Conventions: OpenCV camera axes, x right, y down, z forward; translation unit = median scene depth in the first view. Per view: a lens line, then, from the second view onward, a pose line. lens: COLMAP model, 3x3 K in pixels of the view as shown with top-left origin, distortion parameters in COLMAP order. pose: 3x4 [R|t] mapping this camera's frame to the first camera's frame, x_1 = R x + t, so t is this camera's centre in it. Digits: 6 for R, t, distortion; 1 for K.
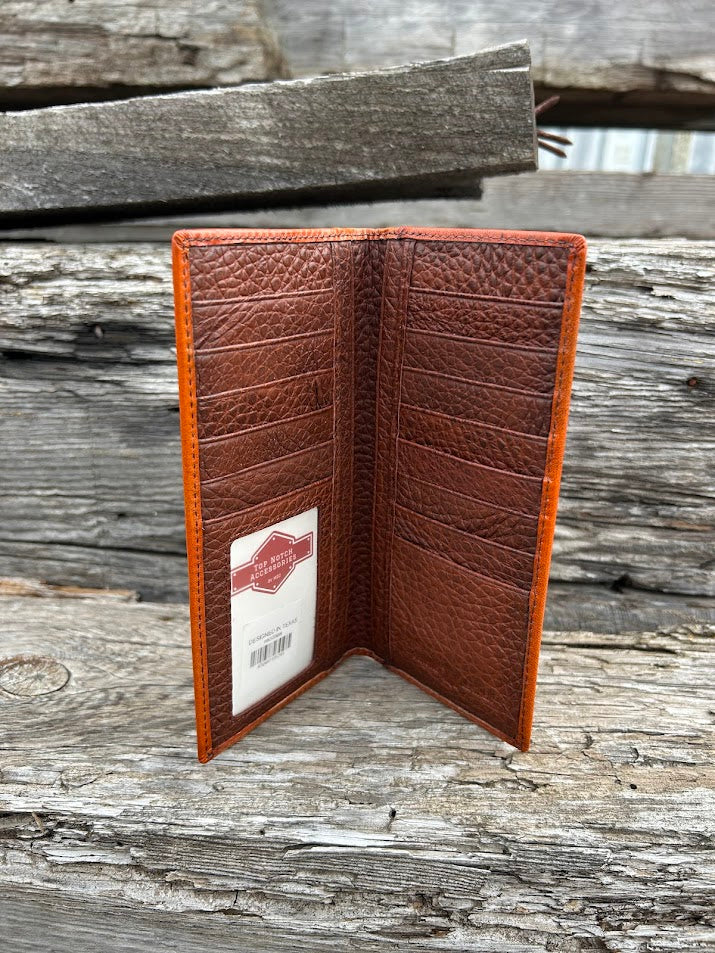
lens RADIAL K [[750.5, 0, 366.2], [0, 750.5, 476.9], [0, 0, 1]] dist [-0.009443, -0.017389]
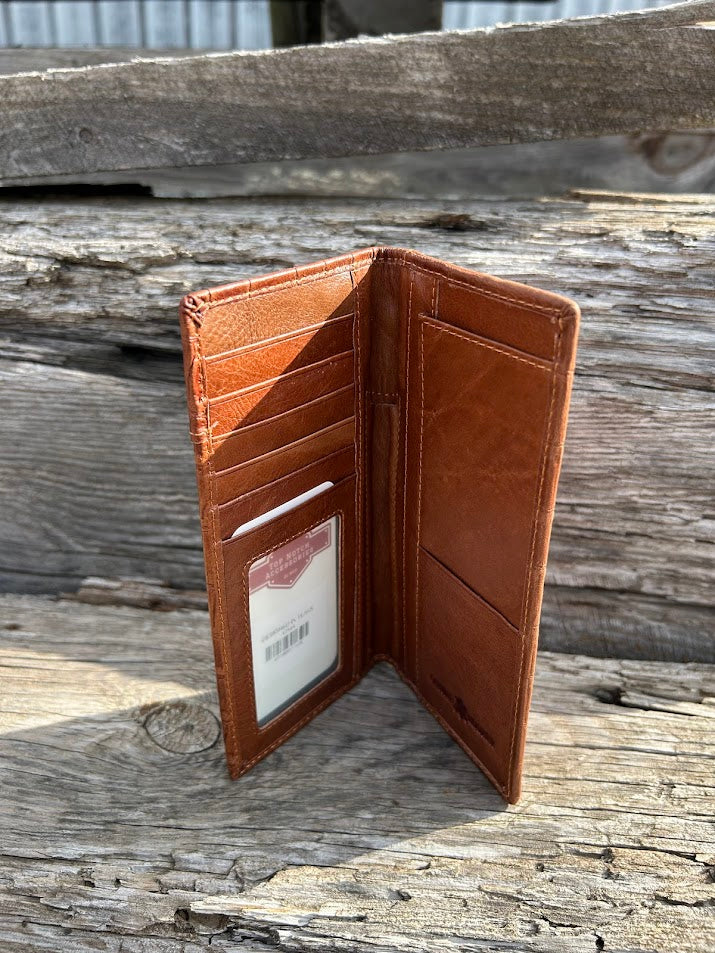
lens RADIAL K [[750.5, 0, 346.0], [0, 750.5, 472.0], [0, 0, 1]] dist [-0.009443, -0.017389]
pose [[0.996167, 0.025907, -0.083550, -0.135119], [-0.013545, 0.989300, 0.145263, -0.157264], [0.086420, -0.143575, 0.985859, 0.101046]]
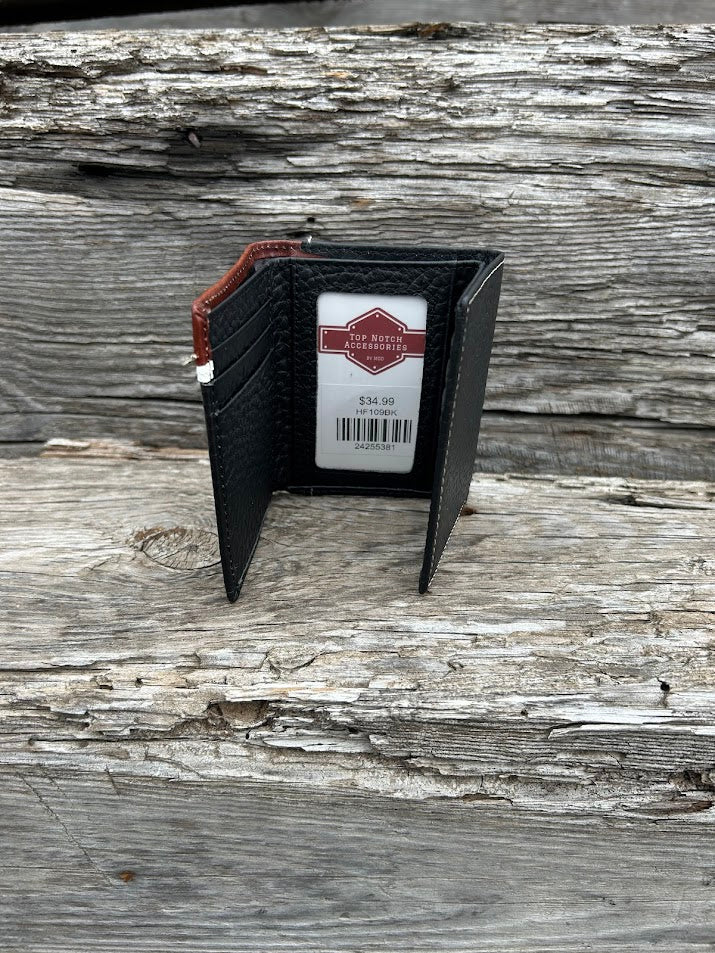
lens RADIAL K [[750.5, 0, 351.5], [0, 750.5, 477.8], [0, 0, 1]] dist [-0.009443, -0.017389]
pose [[0.999333, -0.024753, 0.026845, -0.221335], [0.019489, 0.983266, 0.181130, 0.027307], [-0.030879, -0.180486, 0.983093, 0.123201]]
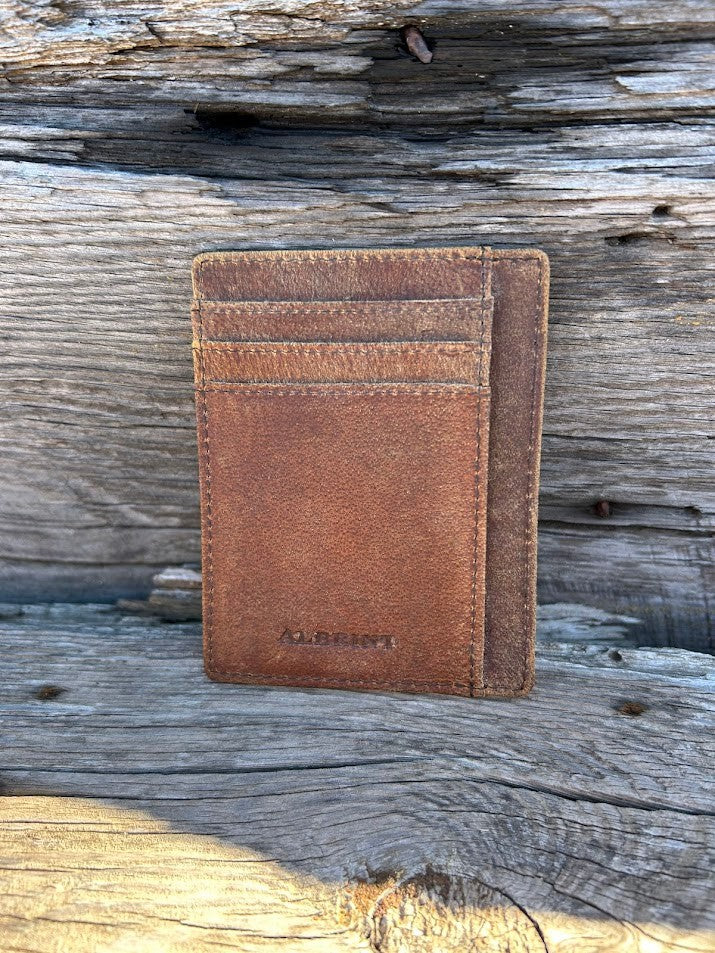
lens RADIAL K [[750.5, 0, 350.4], [0, 750.5, 491.5], [0, 0, 1]] dist [-0.009443, -0.017389]
pose [[0.996527, -0.023484, -0.079886, -0.377726], [0.048213, 0.944948, 0.323649, -0.098643], [0.067887, -0.326377, 0.942799, 0.543037]]
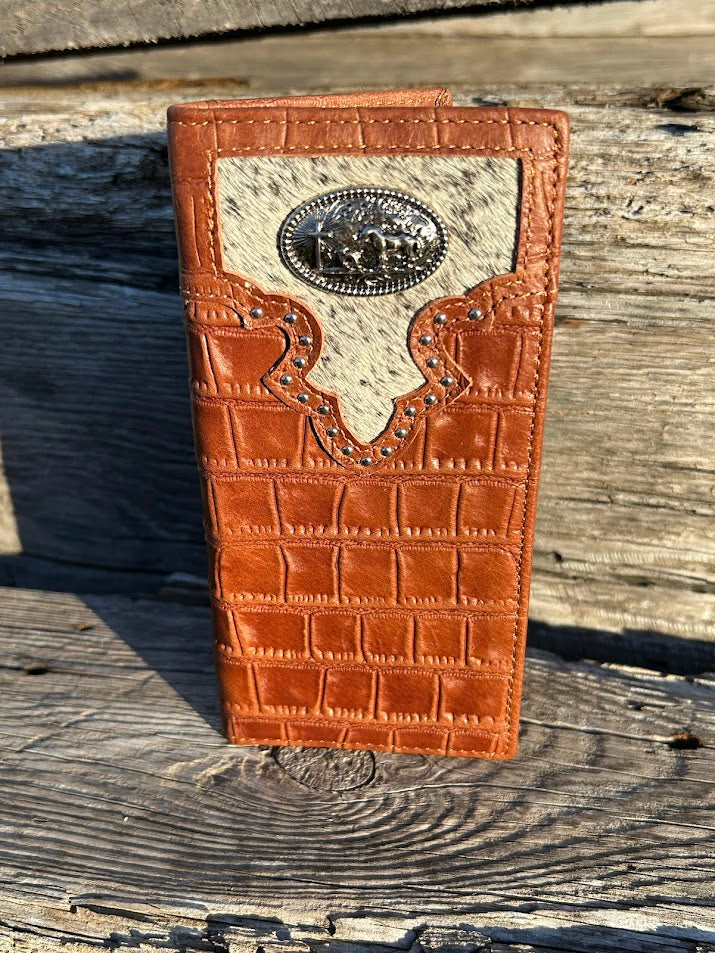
lens RADIAL K [[971.2, 0, 343.3], [0, 971.2, 474.6], [0, 0, 1]] dist [-0.003315, 0.000000]
pose [[0.985785, 0.042855, -0.162454, -0.234608], [-0.023951, 0.992892, 0.116586, -0.083415], [0.166295, -0.111038, 0.979804, 0.111217]]
